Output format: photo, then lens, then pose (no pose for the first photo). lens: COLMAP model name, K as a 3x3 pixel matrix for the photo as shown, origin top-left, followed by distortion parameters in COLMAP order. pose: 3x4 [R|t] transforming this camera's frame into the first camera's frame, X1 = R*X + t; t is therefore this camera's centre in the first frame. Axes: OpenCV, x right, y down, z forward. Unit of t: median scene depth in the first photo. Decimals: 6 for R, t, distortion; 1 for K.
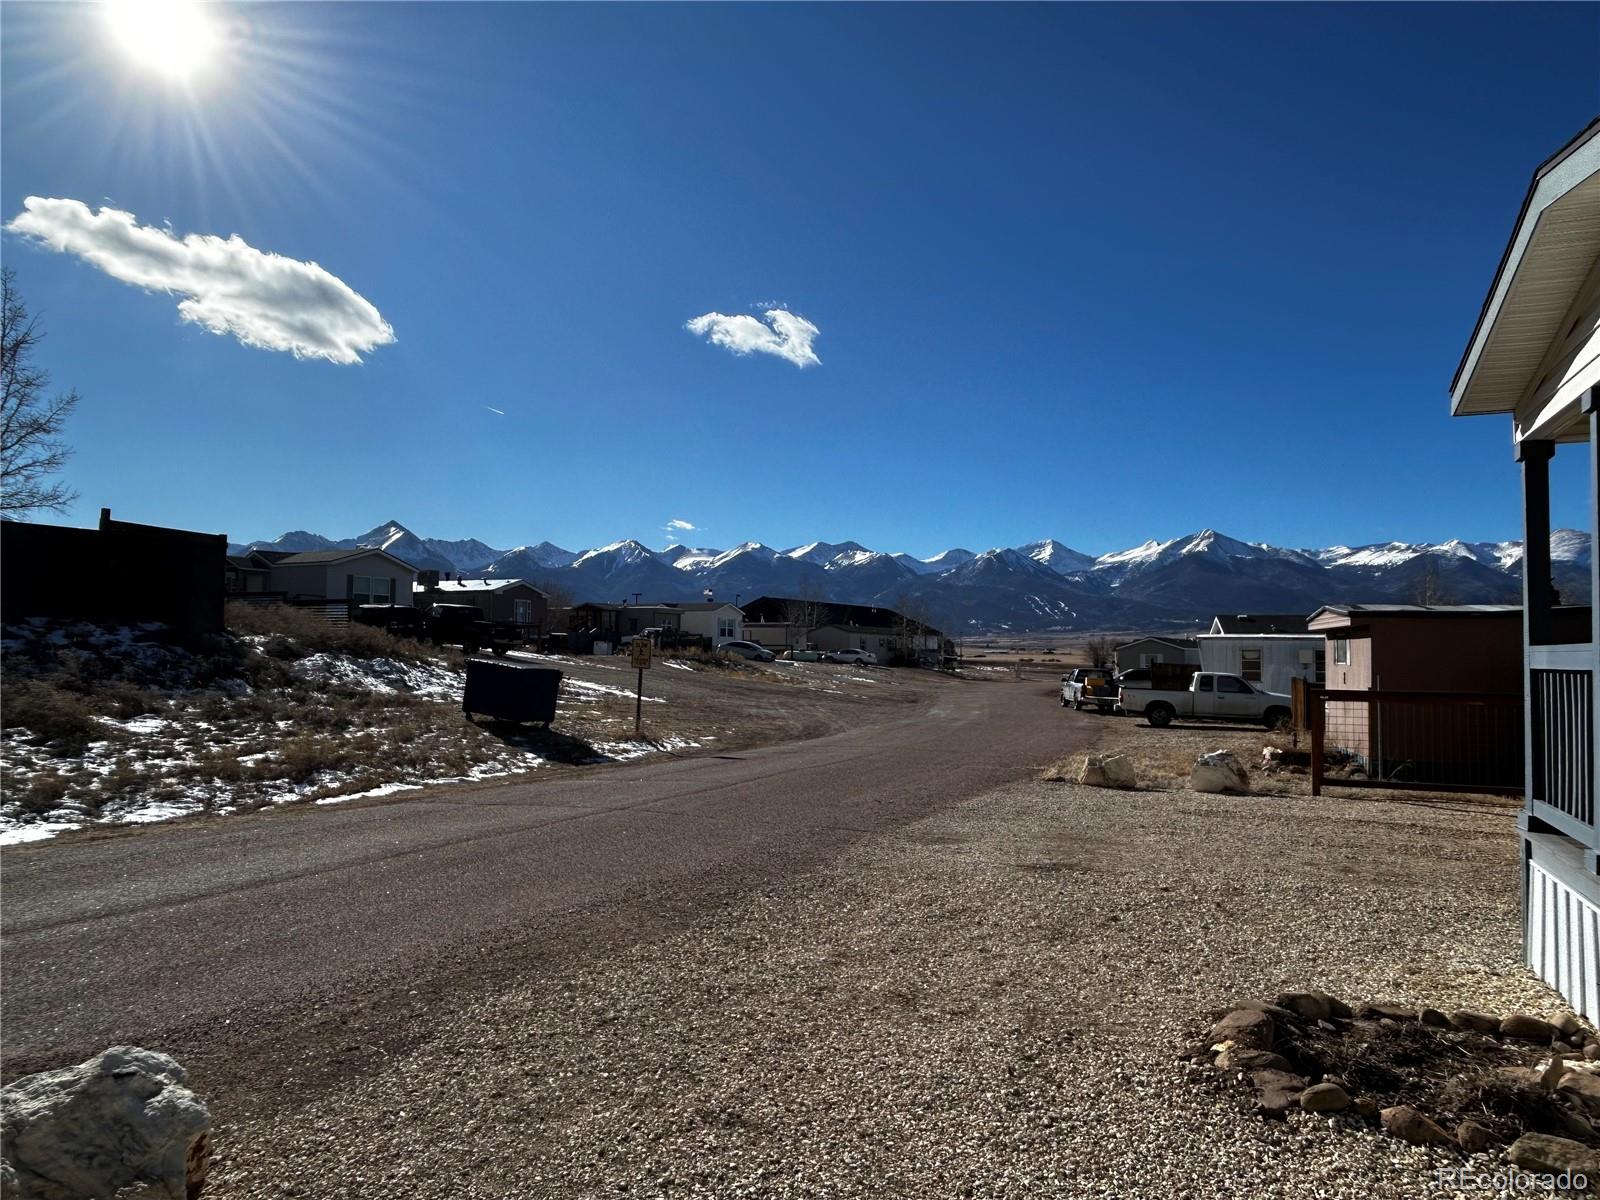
lens RADIAL K [[1058.2, 0, 800.0], [0, 1058.2, 600.0], [0, 0, 1]] dist [-0.003247, -0.001805]
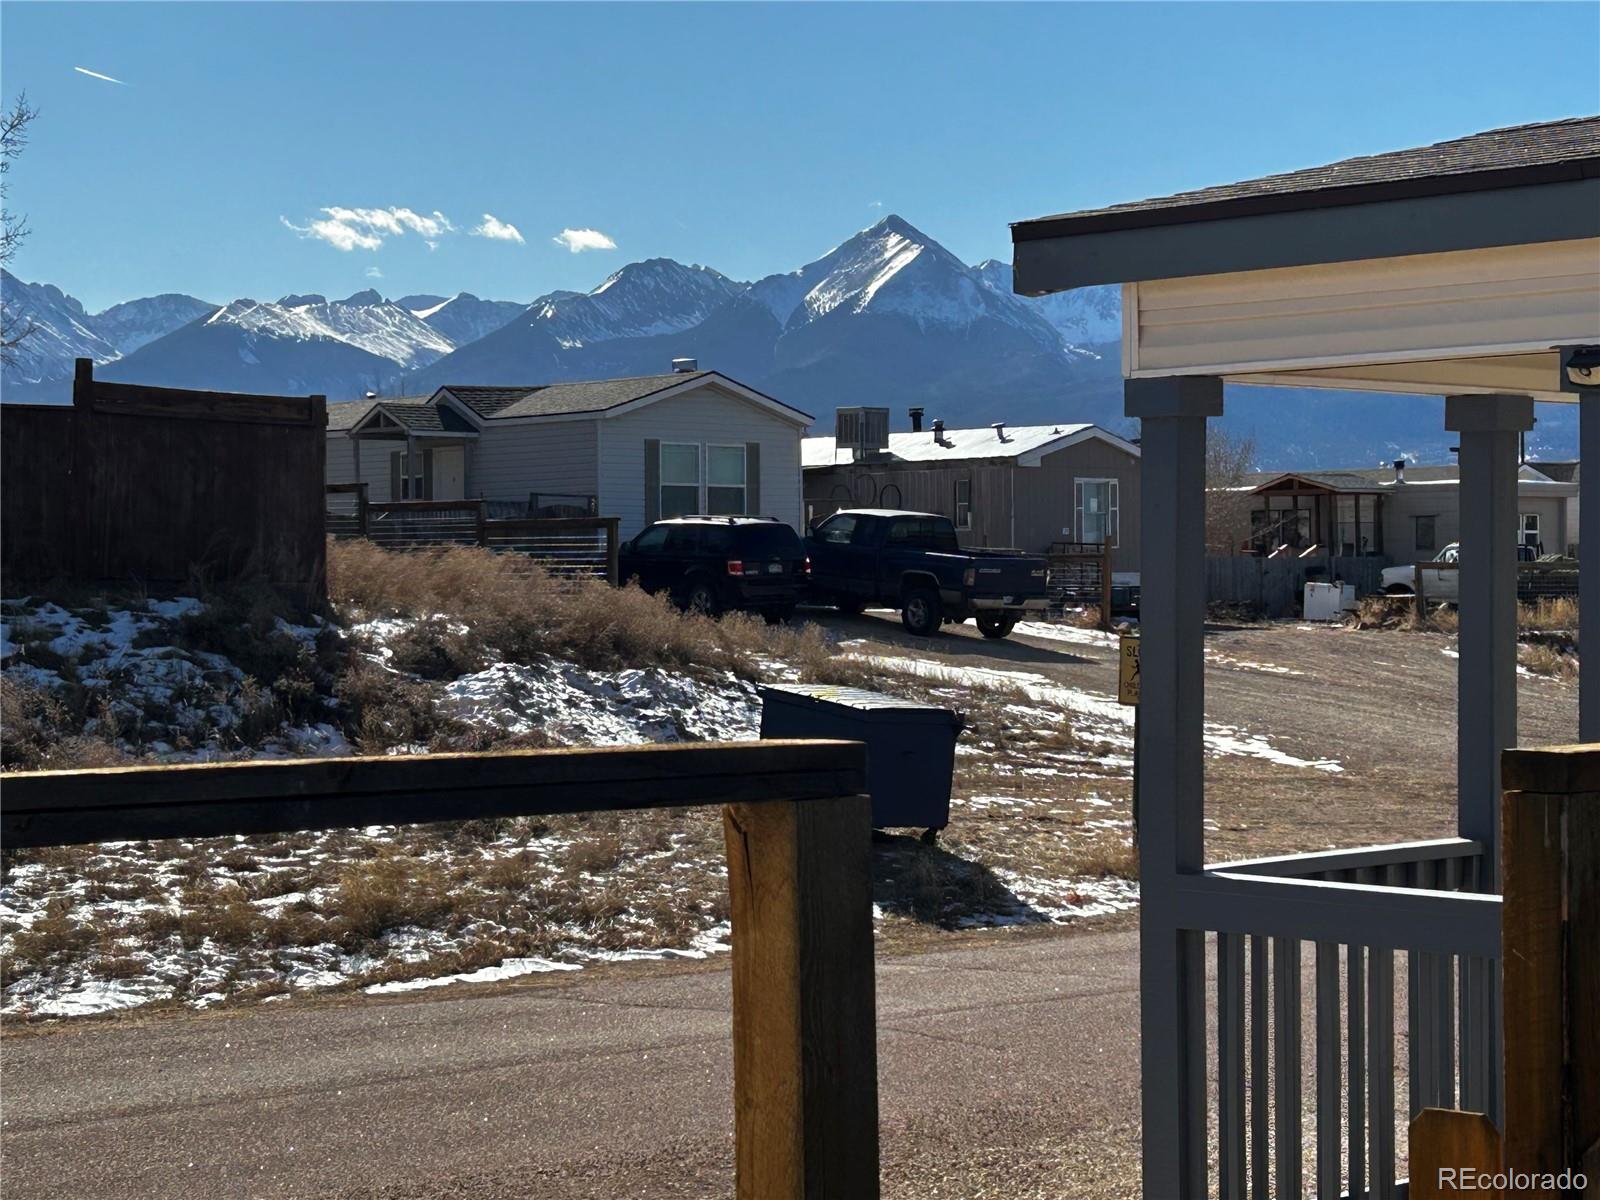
lens RADIAL K [[3218.6, 0, 800.0], [0, 3218.6, 600.0], [0, 0, 1]] dist [0.205275, -0.418829]
pose [[0.918719, -0.010289, -0.394778, 0.248809], [0.033120, 0.998146, 0.051064, -0.051071], [0.393521, -0.059988, 0.917356, -0.251596]]
